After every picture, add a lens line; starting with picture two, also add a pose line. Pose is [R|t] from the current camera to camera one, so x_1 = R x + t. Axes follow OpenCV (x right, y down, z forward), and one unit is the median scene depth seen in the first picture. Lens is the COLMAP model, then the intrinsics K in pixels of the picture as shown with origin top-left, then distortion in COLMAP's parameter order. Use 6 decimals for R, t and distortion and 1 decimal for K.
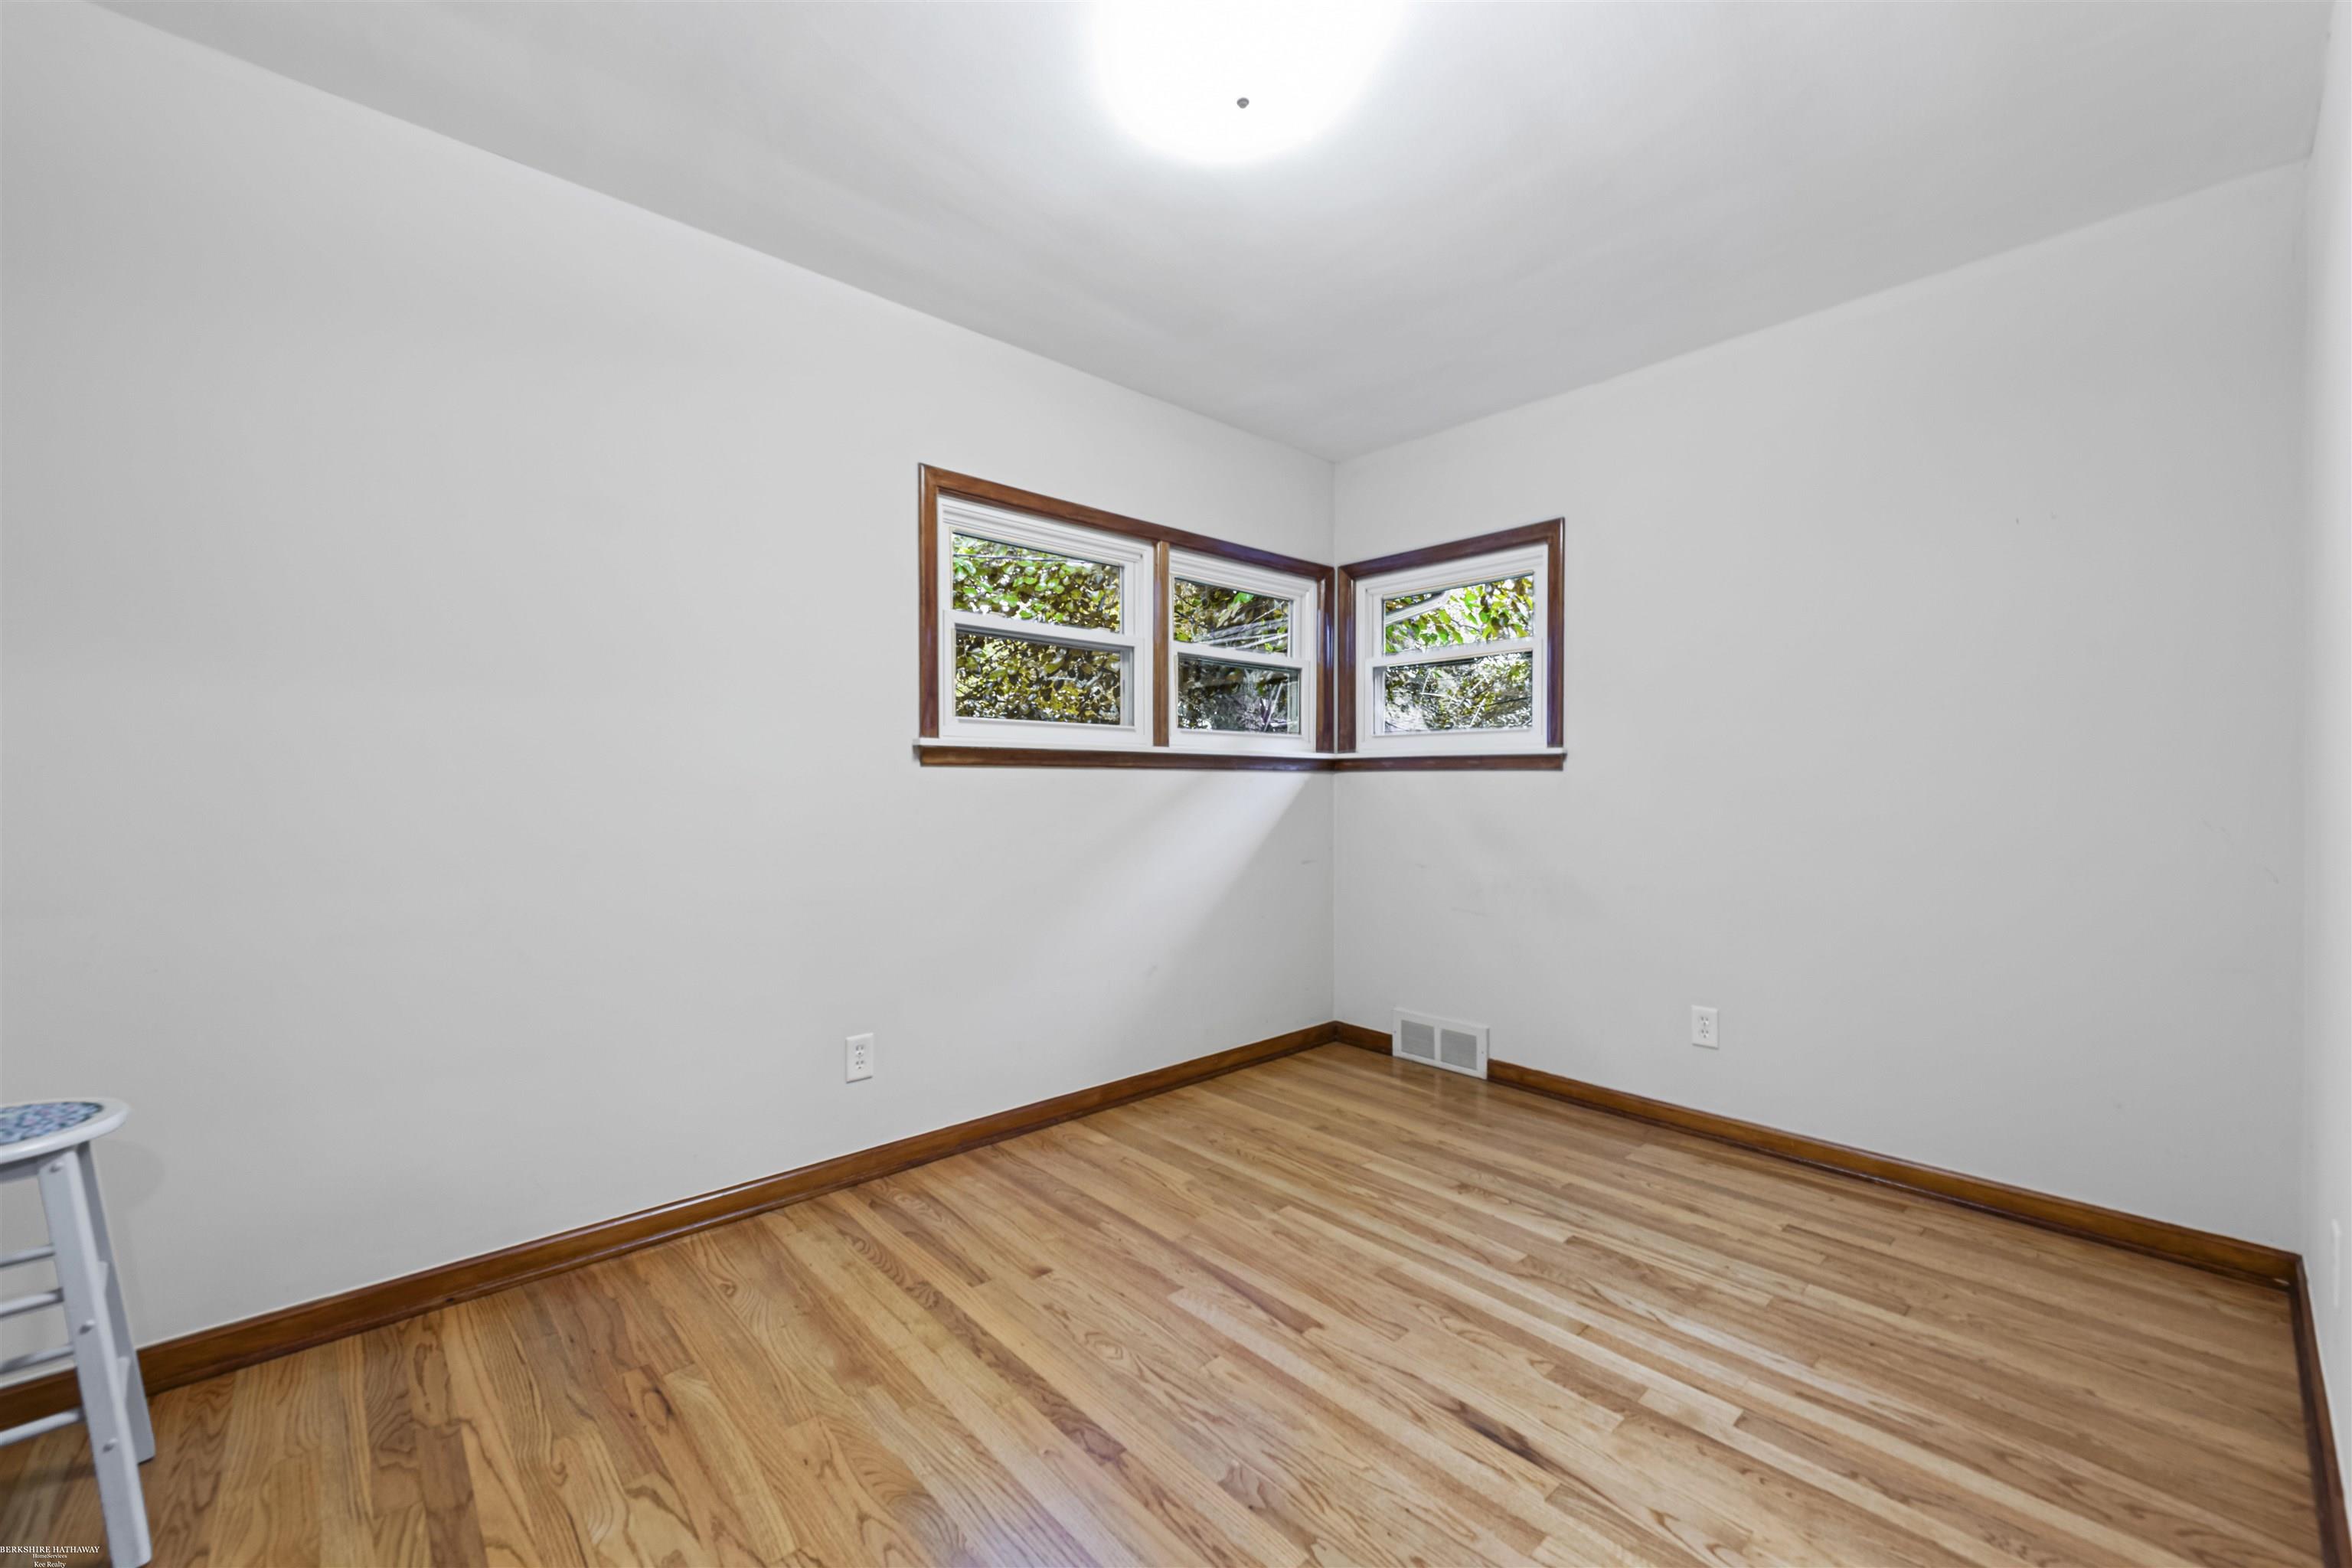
lens RADIAL K [[941.4, 0, 1173.6], [0, 941.4, 783.1], [0, 0, 1]] dist [0.015881, -0.002178]
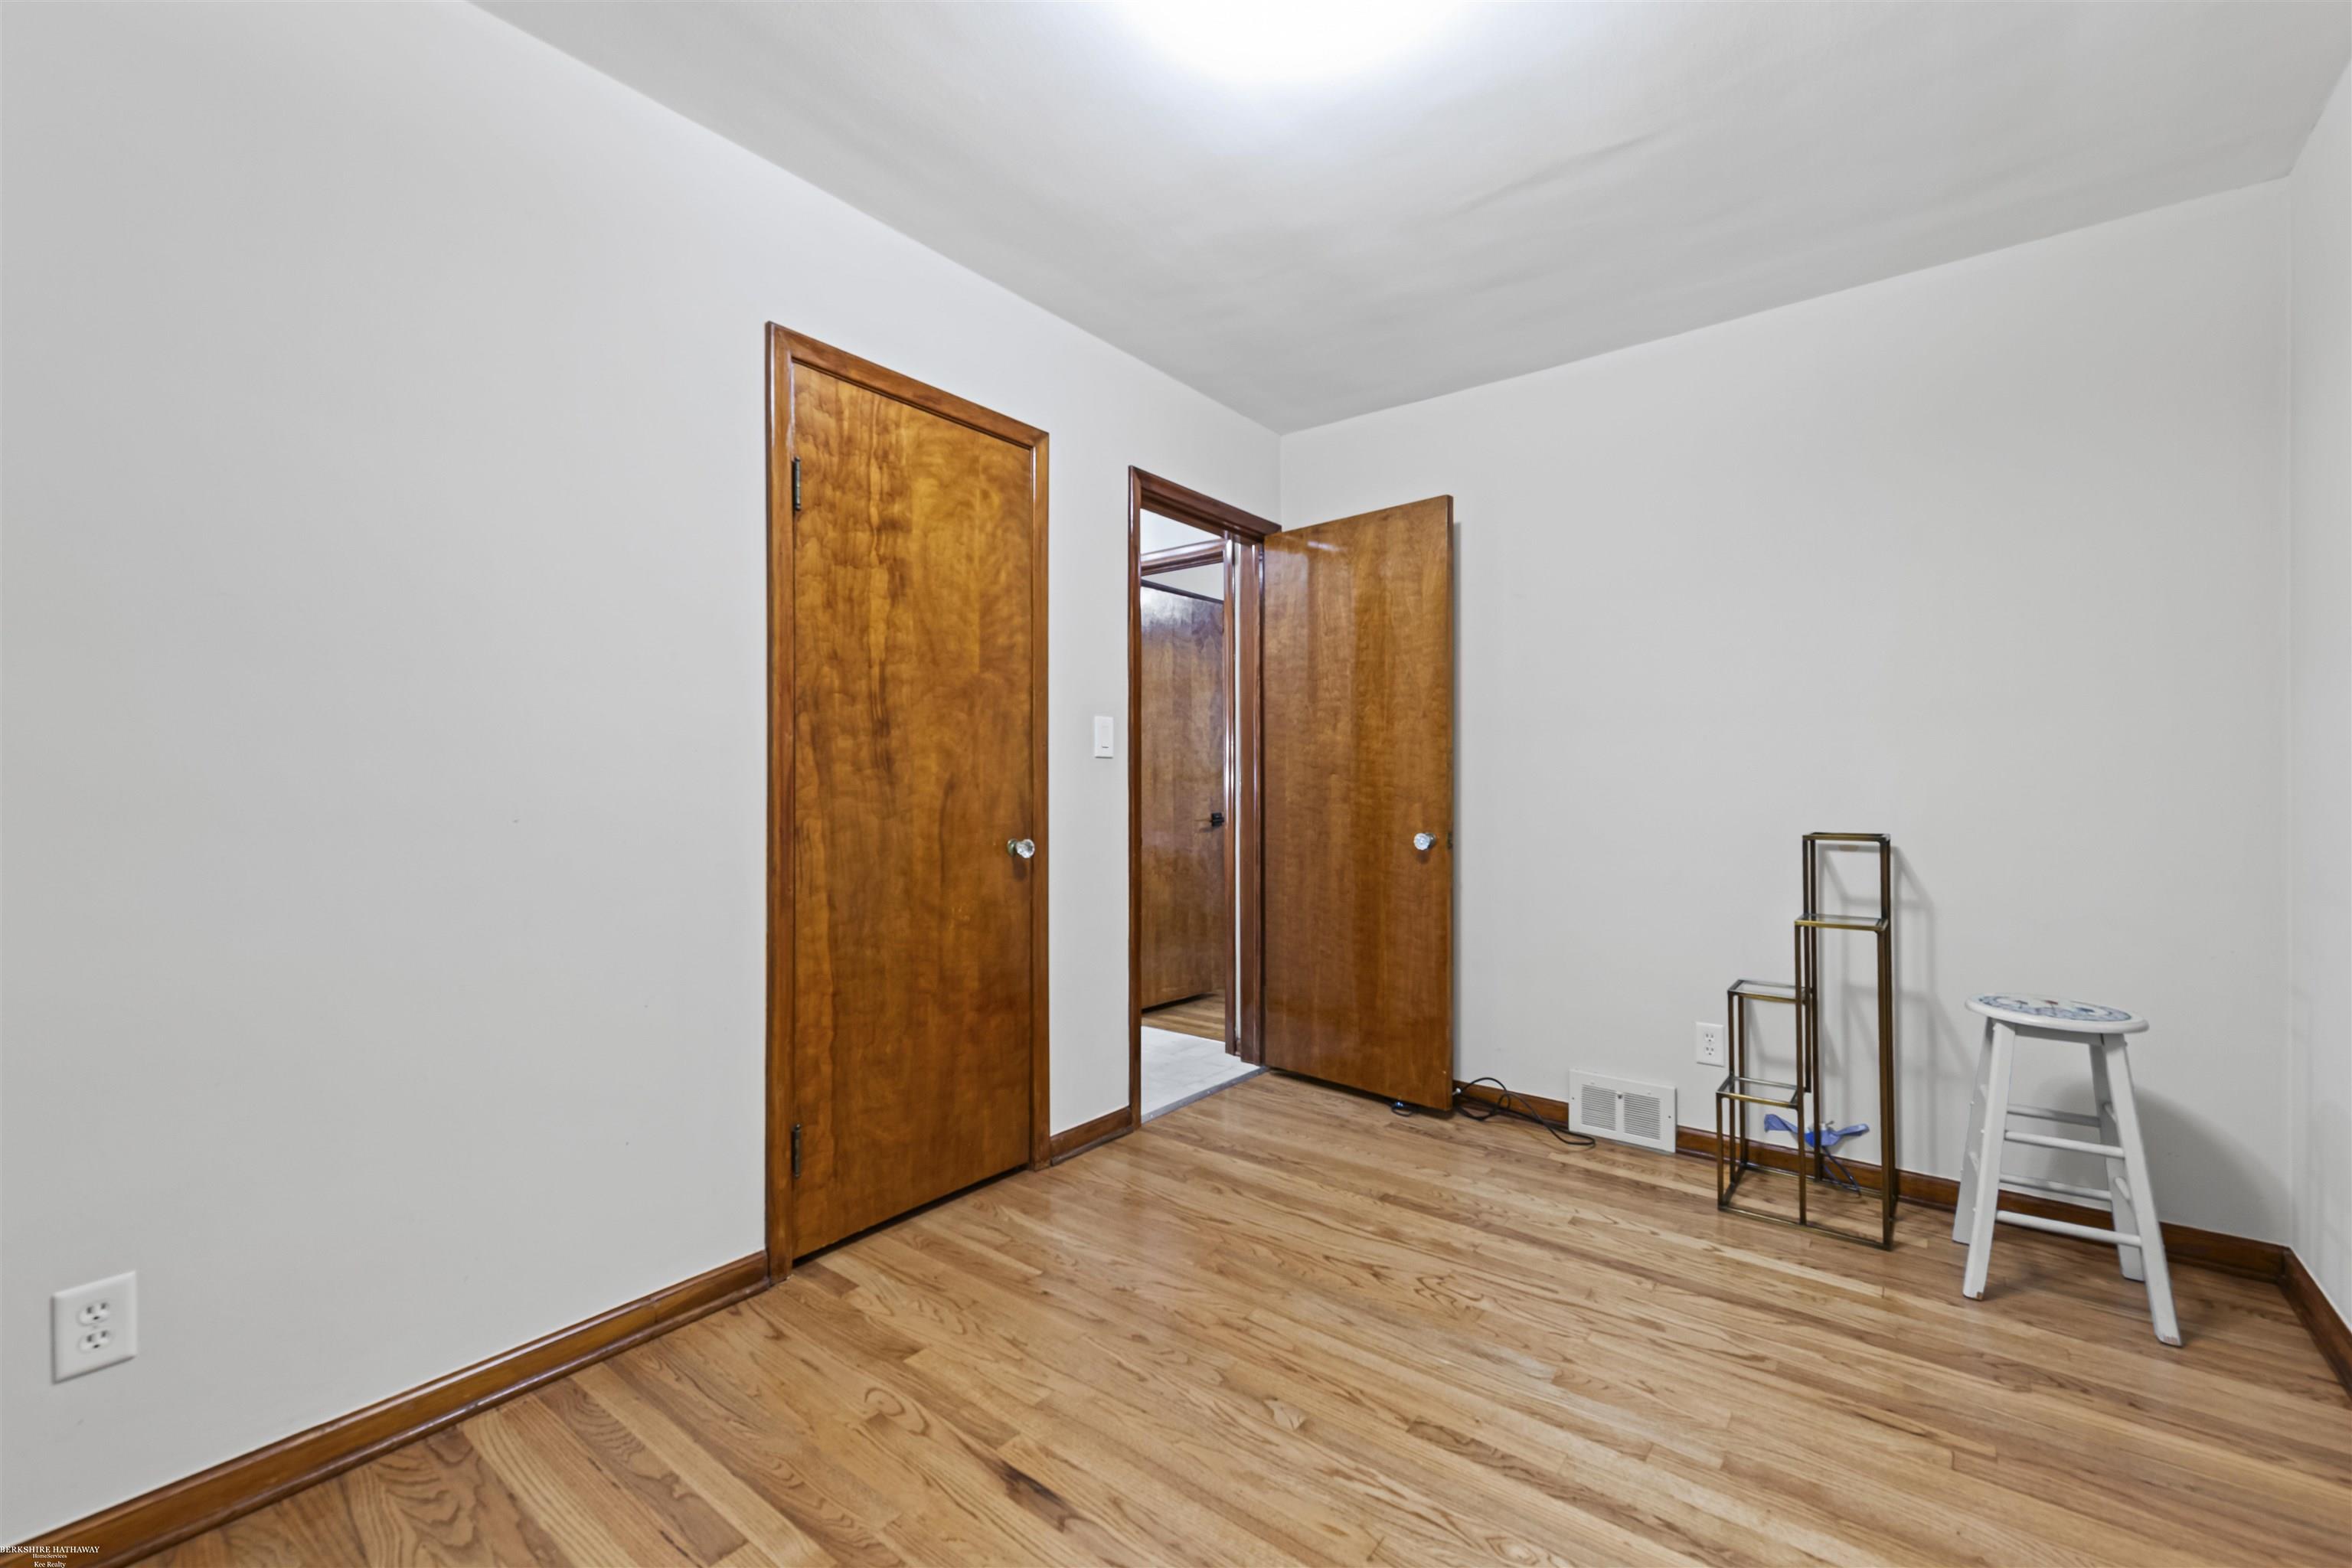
lens RADIAL K [[941.4, 0, 1181.6], [0, 941.4, 782.6], [0, 0, 1]] dist [0.015881, -0.002178]
pose [[-0.985838, -0.004534, -0.167636, 0.361607], [-0.004792, 0.999988, 0.001134, -0.002223], [0.167629, 0.001921, -0.985848, 1.947373]]
